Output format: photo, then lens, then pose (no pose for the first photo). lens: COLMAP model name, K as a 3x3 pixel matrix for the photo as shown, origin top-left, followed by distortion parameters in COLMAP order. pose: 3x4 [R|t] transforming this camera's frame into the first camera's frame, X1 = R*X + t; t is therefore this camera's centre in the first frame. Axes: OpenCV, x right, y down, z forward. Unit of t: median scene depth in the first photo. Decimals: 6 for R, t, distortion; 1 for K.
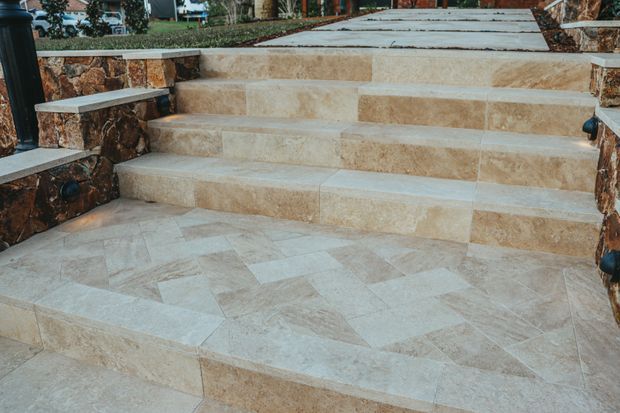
lens RADIAL K [[511.1, 0, 310.0], [0, 511.1, 206.5], [0, 0, 1]] dist [-0.115621, 0.006172]
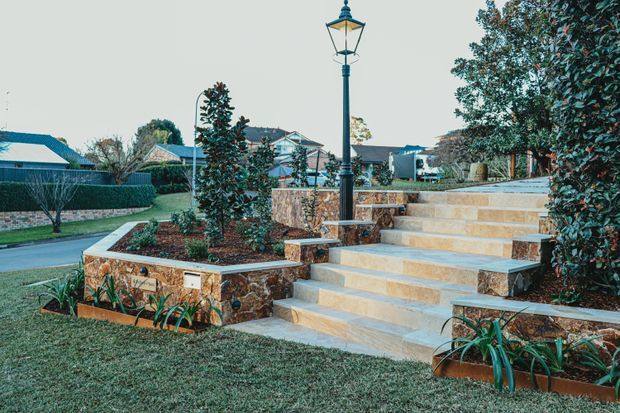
lens RADIAL K [[477.9, 0, 310.0], [0, 477.9, 206.5], [0, 0, 1]] dist [-0.122568, -0.000993]
pose [[0.894186, 0.042856, -0.445640, 0.338834], [-0.173850, 0.950531, -0.257423, 0.443617], [0.412563, 0.307659, 0.857402, -1.161008]]
